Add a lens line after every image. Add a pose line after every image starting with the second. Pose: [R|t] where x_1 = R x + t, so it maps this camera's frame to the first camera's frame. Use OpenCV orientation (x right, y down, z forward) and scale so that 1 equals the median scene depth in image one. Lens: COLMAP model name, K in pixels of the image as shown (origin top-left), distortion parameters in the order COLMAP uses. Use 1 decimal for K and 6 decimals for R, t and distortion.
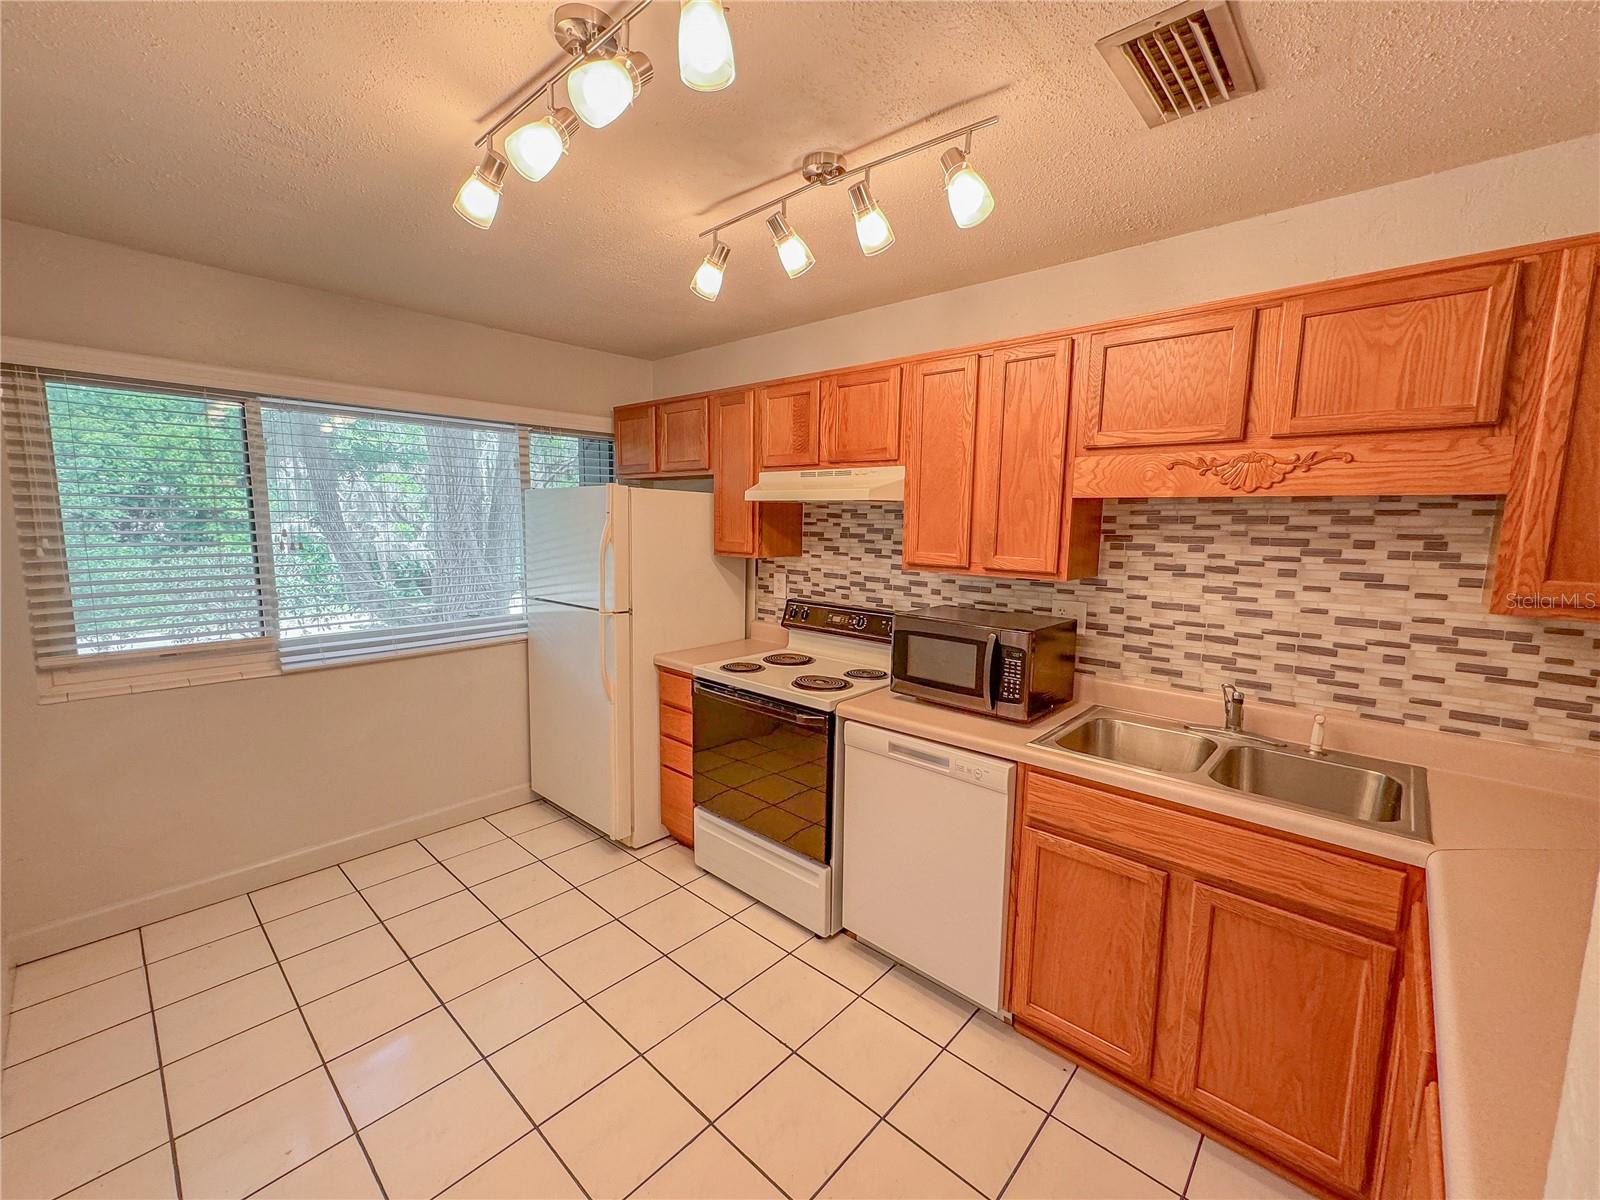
lens RADIAL K [[644.2, 0, 802.2], [0, 644.2, 596.6], [0, 0, 1]] dist [0.001344, -0.000533]
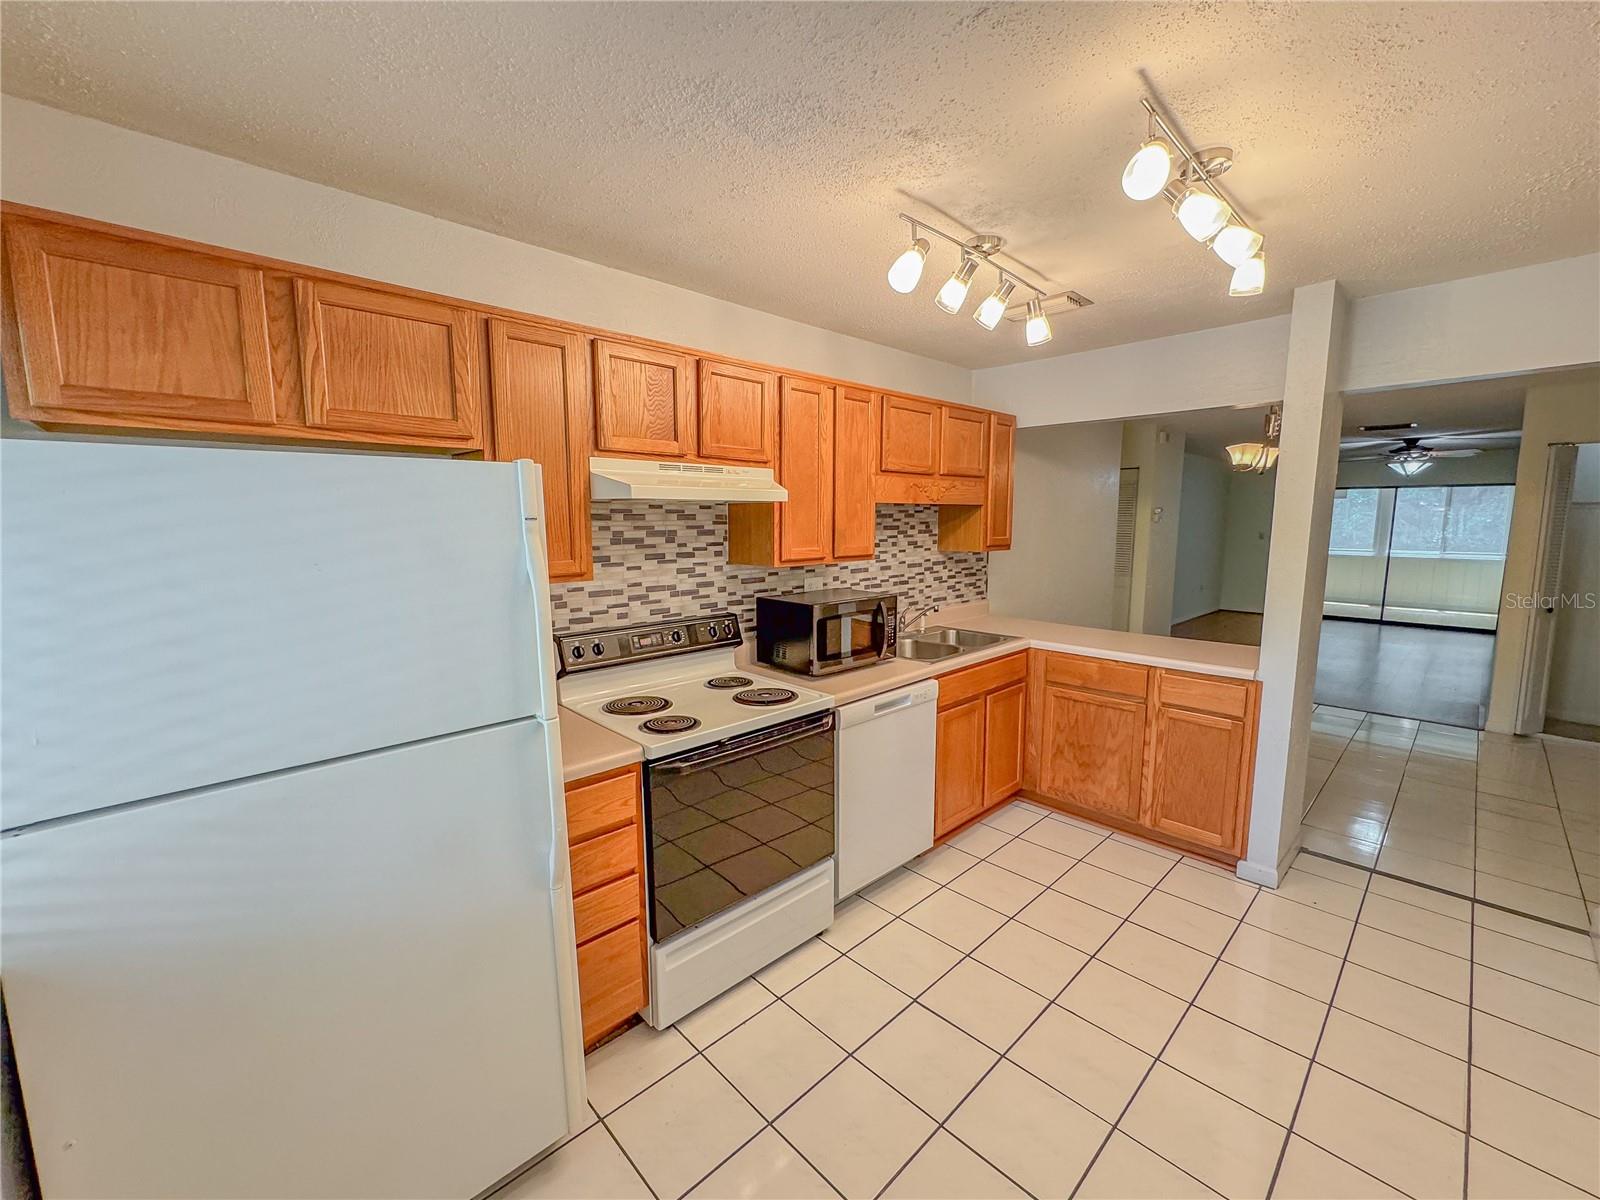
lens RADIAL K [[644.2, 0, 802.0], [0, 644.2, 597.8], [0, 0, 1]] dist [0.001344, -0.000533]
pose [[0.087287, -0.132342, 0.987353, -0.785202], [0.133741, 0.983720, 0.120032, -0.098834], [-0.987165, 0.121572, 0.103566, 0.749445]]
